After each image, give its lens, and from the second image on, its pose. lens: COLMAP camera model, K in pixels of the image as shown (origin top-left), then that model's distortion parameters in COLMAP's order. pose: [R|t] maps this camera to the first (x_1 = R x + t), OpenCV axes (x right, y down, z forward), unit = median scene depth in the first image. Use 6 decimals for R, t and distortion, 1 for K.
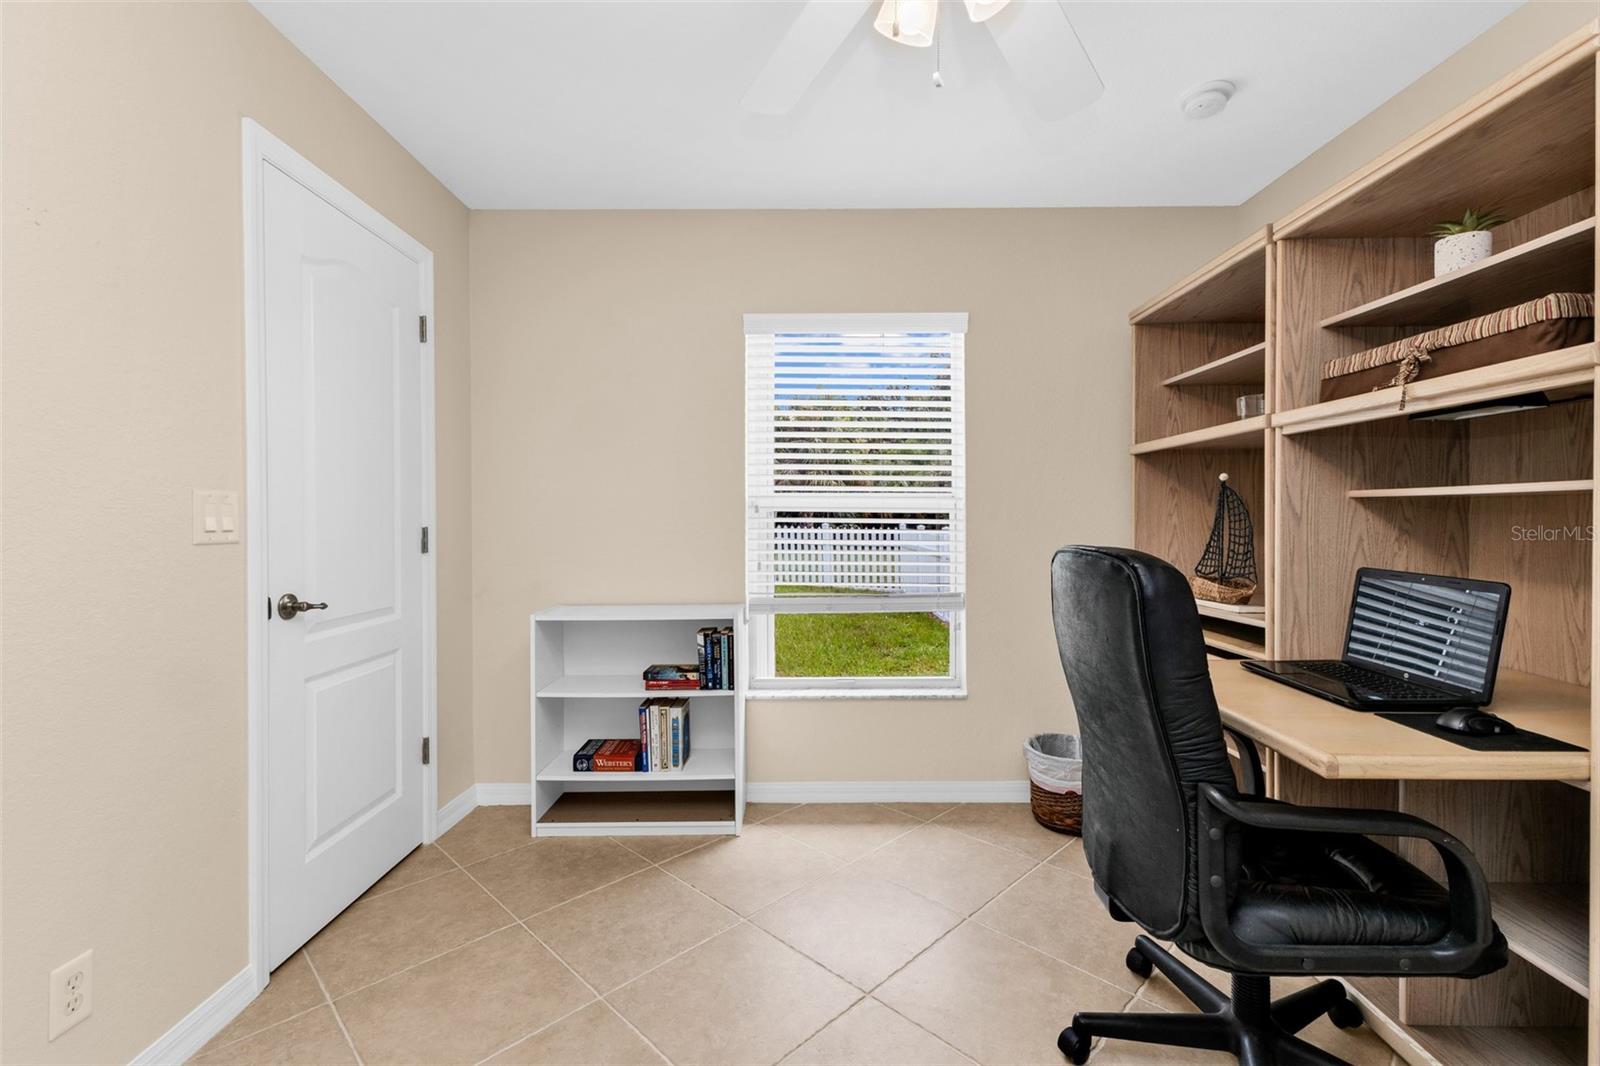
lens RADIAL K [[710.2, 0, 802.0], [0, 710.2, 526.7], [0, 0, 1]] dist [0.019672, -0.005625]
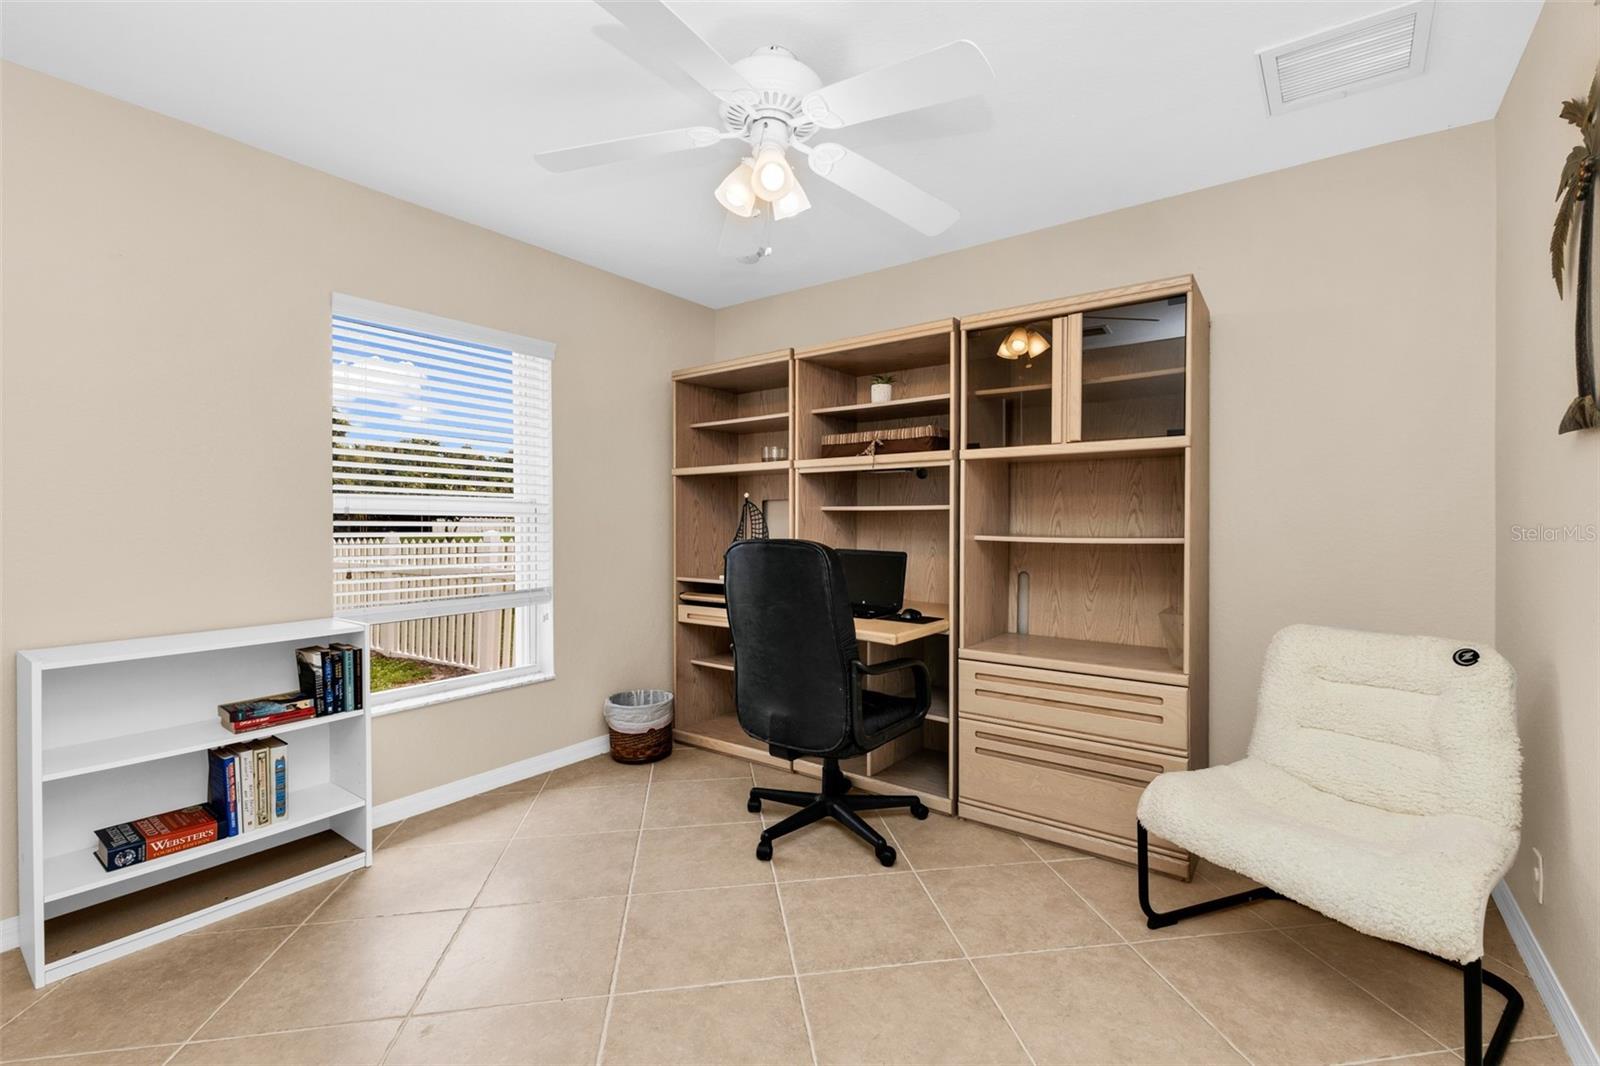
lens RADIAL K [[710.2, 0, 806.6], [0, 710.2, 531.7], [0, 0, 1]] dist [0.019672, -0.005625]
pose [[0.577165, -0.008664, 0.816581, -0.511606], [0.009062, 0.999950, 0.004205, 0.003423], [-0.816577, 0.004973, 0.577215, 0.002990]]
